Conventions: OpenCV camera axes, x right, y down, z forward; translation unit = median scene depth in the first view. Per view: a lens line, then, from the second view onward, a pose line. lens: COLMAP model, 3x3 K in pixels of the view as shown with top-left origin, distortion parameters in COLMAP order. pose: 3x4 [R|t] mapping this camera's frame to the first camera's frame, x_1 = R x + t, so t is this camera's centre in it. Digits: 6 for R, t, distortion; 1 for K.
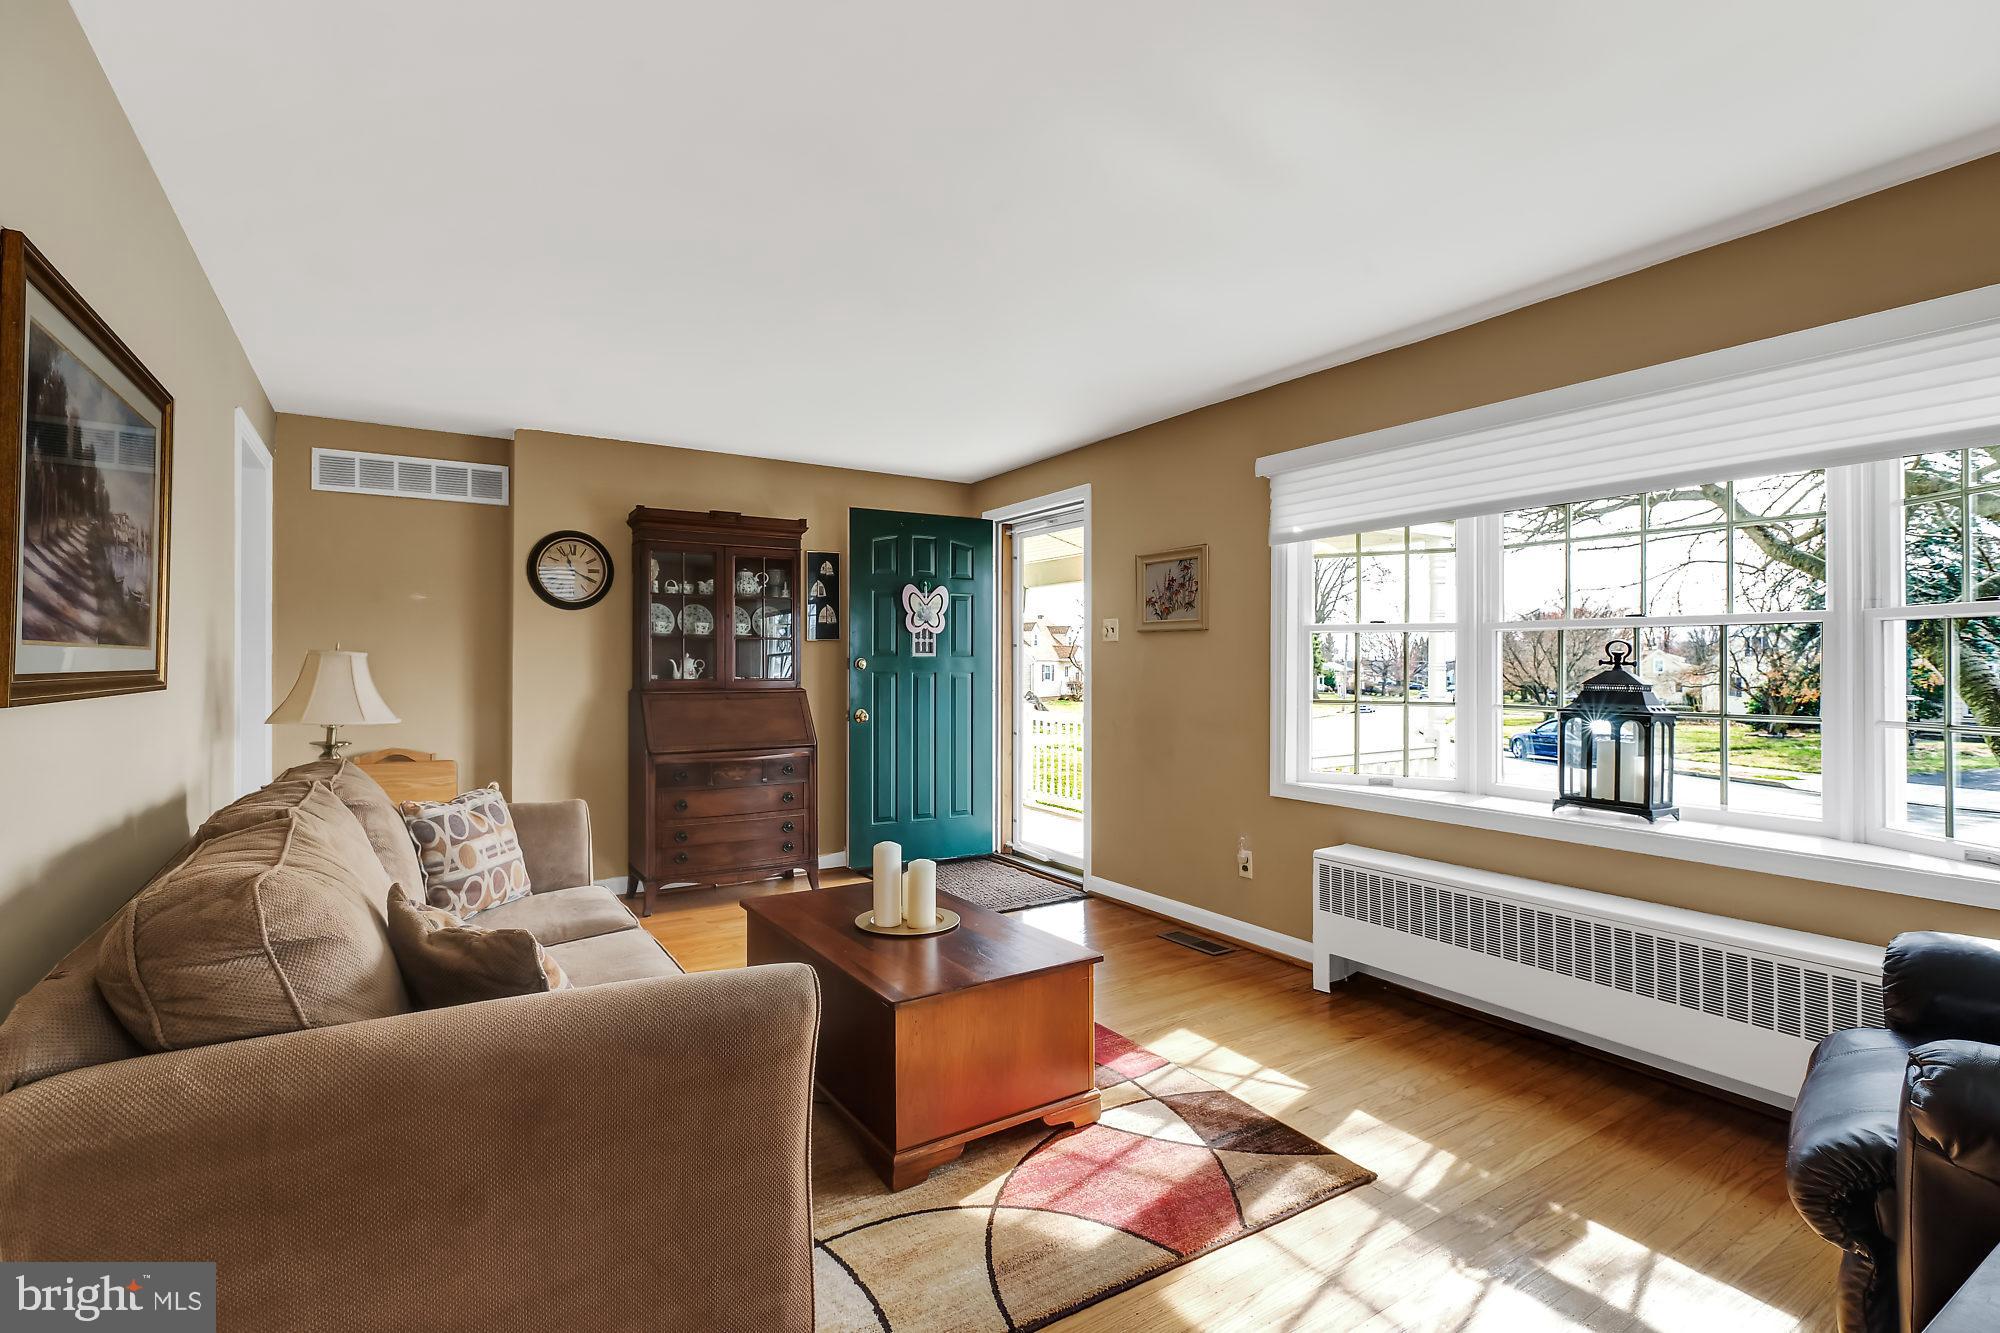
lens RADIAL K [[900.6, 0, 1000.0], [0, 900.6, 666.5], [0, 0, 1]] dist [-0.000986, 0.000023]
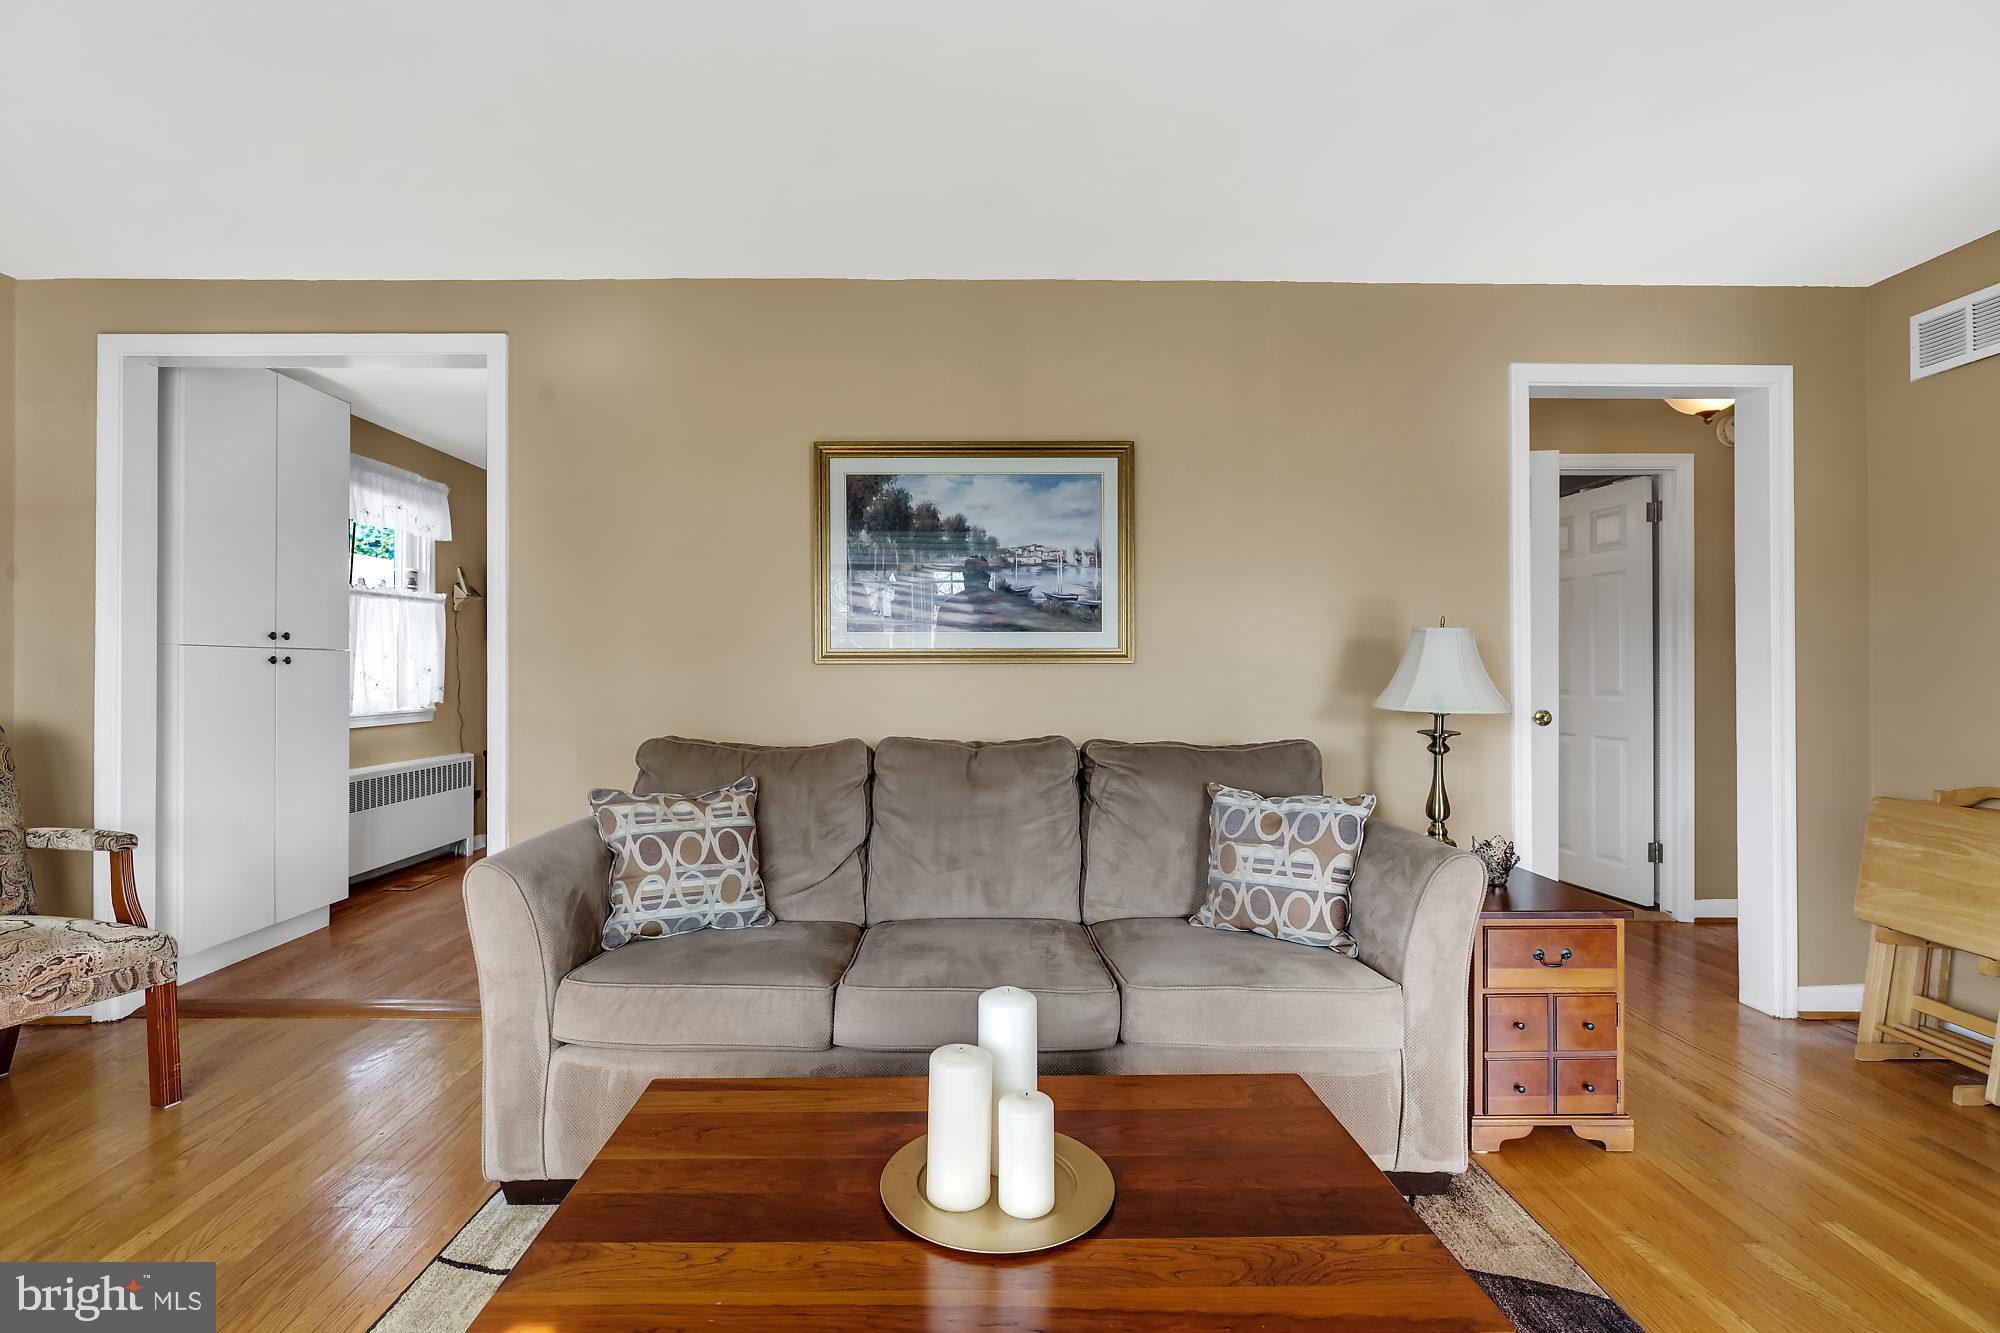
lens RADIAL K [[926.7, 0, 991.6], [0, 926.7, 680.7], [0, 0, 1]] dist [-0.002425, -0.000106]
pose [[-0.537926, 0.007315, -0.842960, 0.290429], [0.001901, 0.999970, 0.007464, 0.030594], [0.842990, 0.002413, -0.537924, 1.287497]]
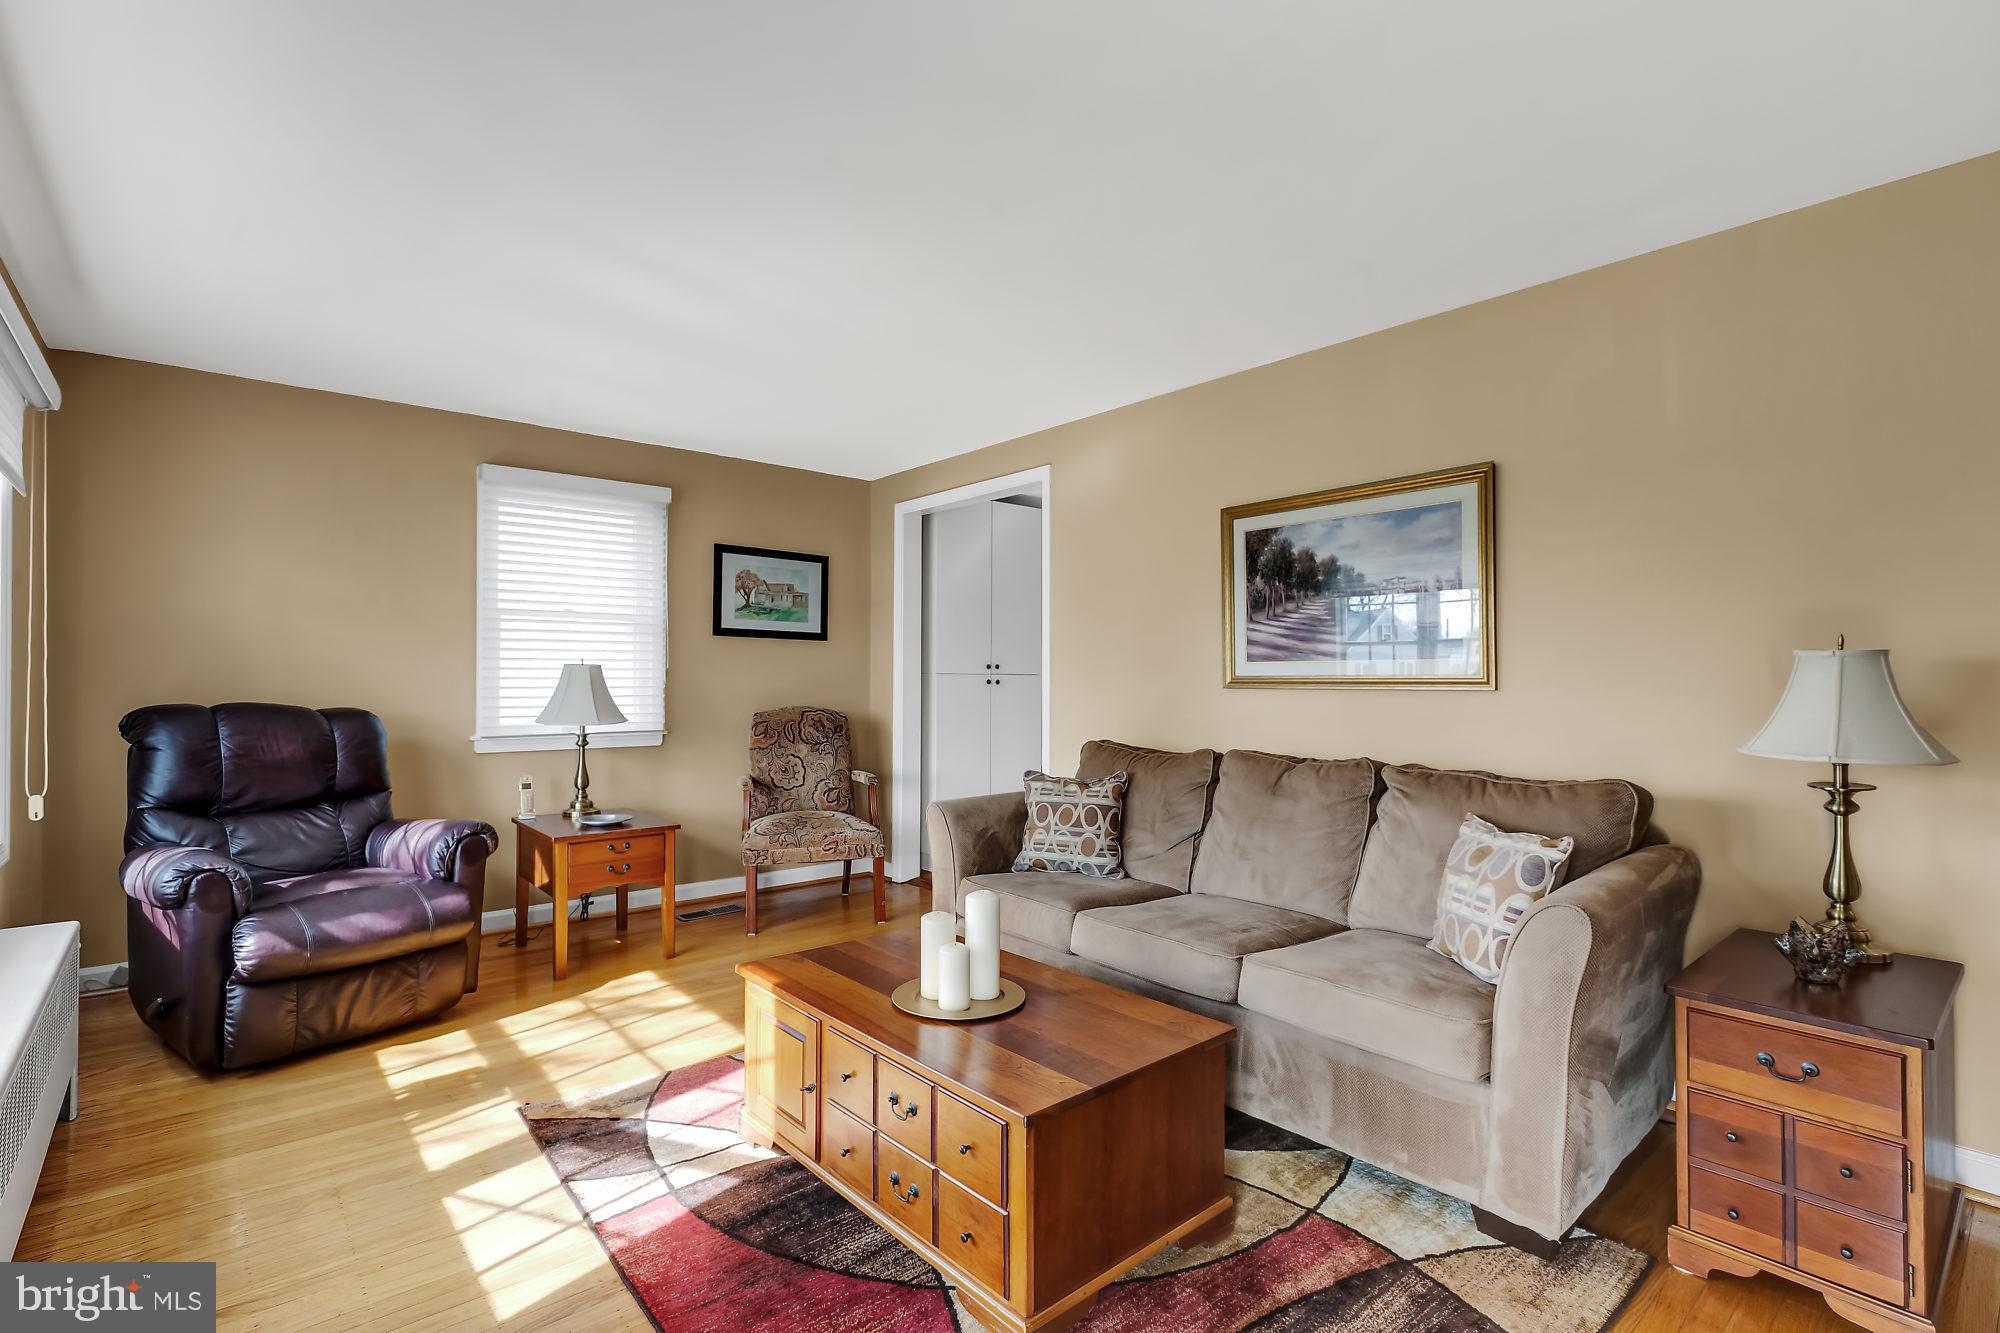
lens RADIAL K [[926.0, 0, 989.4], [0, 926.0, 699.1], [0, 0, 1]] dist [-0.002049, 0.000681]
pose [[-0.991680, -0.002711, -0.128699, -0.026116], [-0.004793, 0.999863, 0.015864, 0.013234], [0.128639, 0.016349, -0.991557, 1.847566]]
